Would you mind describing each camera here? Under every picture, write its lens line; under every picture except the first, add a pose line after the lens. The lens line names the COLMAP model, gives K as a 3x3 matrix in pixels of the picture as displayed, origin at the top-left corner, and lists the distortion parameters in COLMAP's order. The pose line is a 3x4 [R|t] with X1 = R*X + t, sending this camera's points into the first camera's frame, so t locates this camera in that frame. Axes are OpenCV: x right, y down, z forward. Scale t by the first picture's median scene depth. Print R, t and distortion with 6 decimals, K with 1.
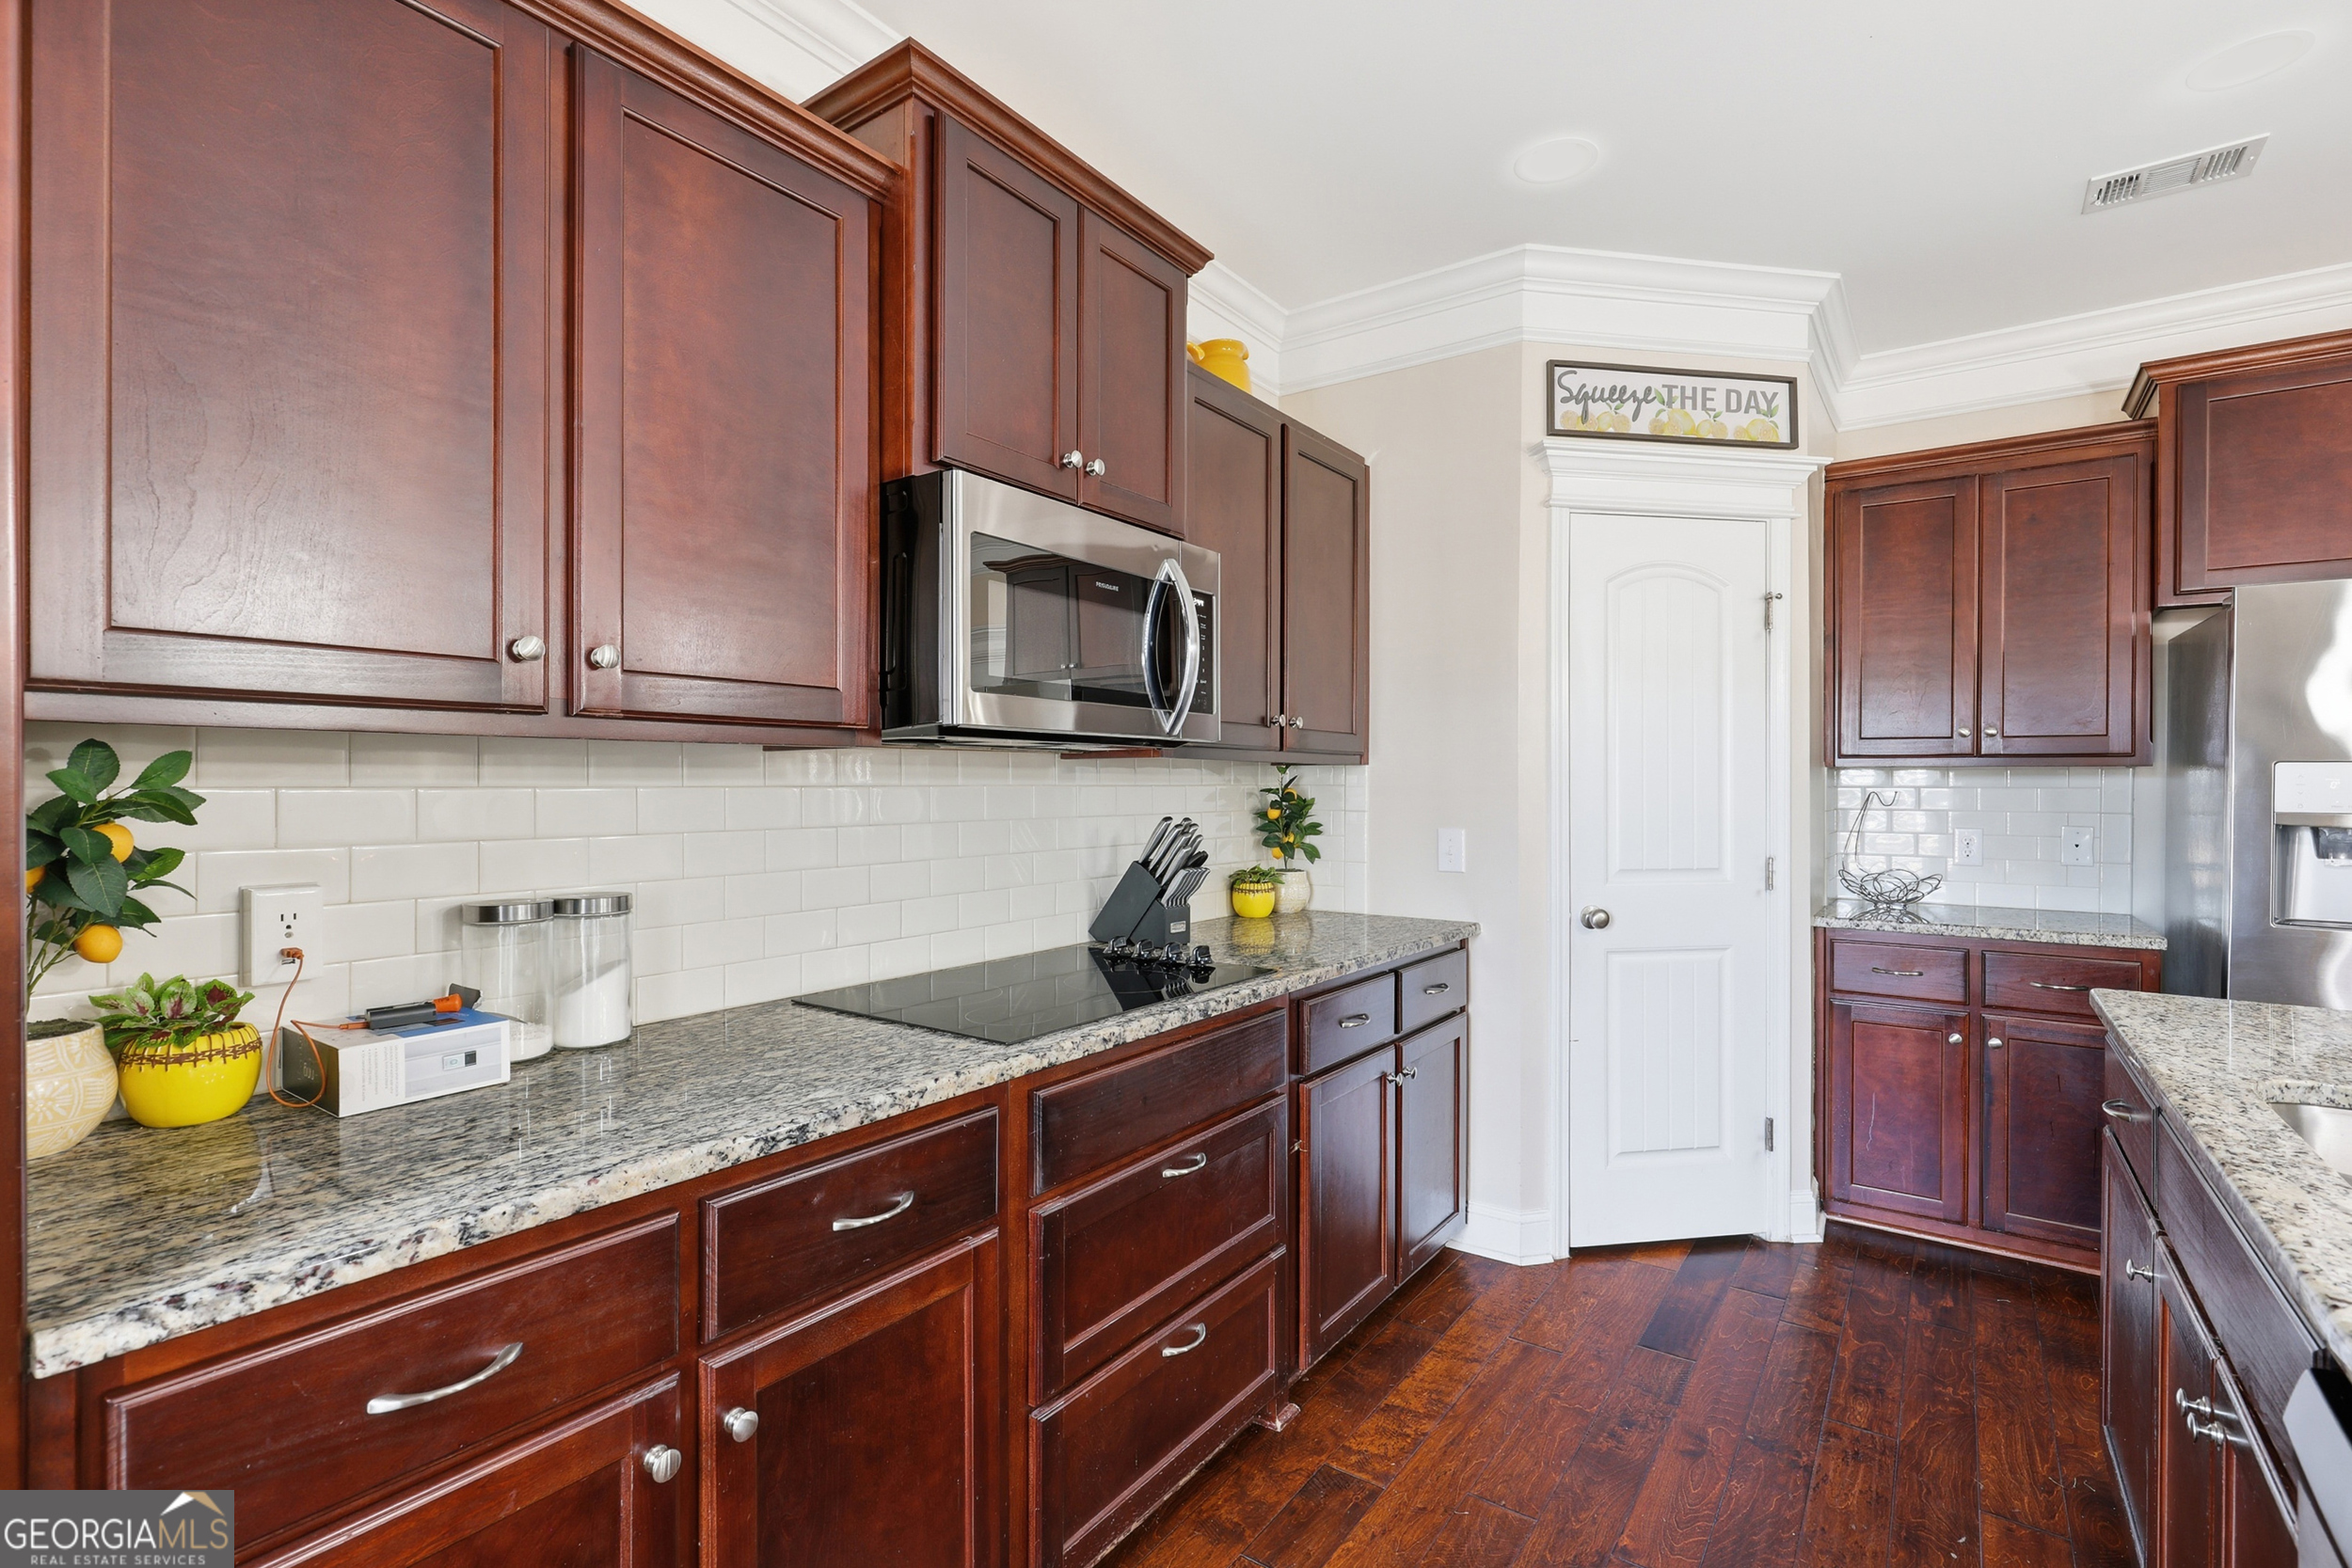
lens RADIAL K [[1070.1, 0, 1185.6], [0, 1070.1, 782.8], [0, 0, 1]] dist [0.000056, -0.000464]
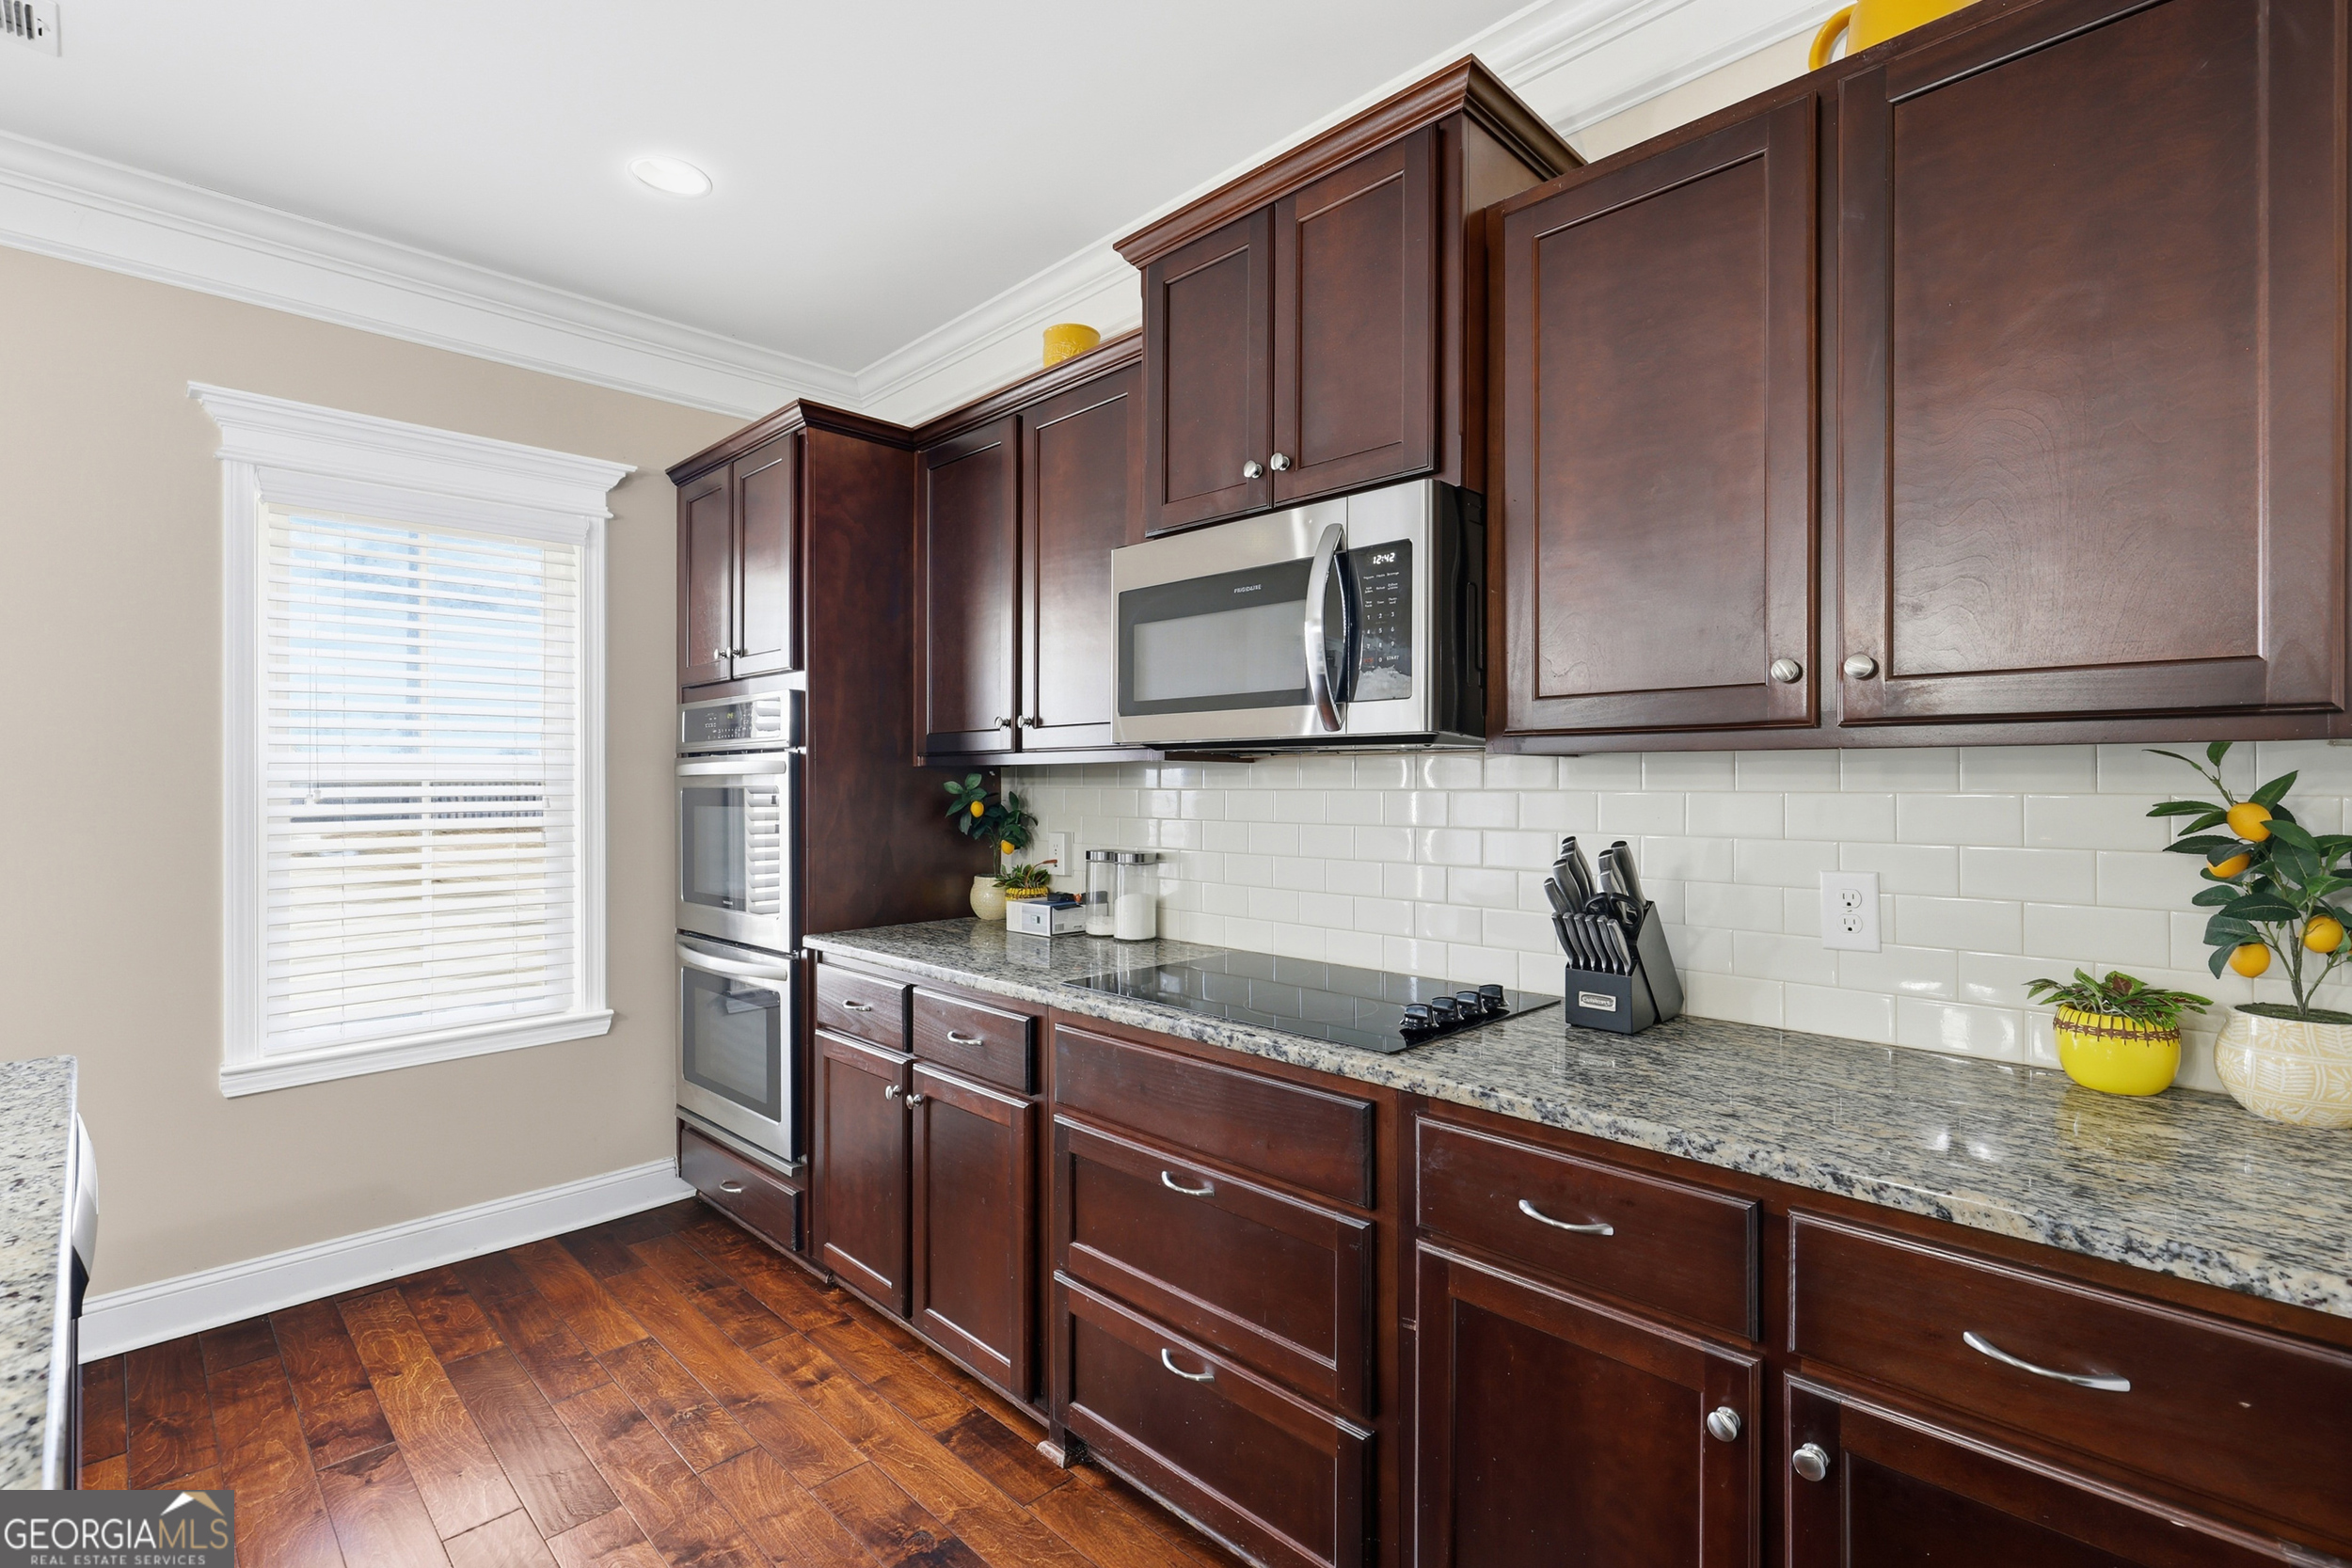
lens RADIAL K [[1070.1, 0, 1178.5], [0, 1070.1, 776.5], [0, 0, 1]] dist [0.000056, -0.000464]
pose [[-0.174404, -0.009695, -0.984626, 0.605182], [0.001423, 0.999948, -0.010098, -0.000407], [0.984673, -0.003162, -0.174381, 0.737044]]
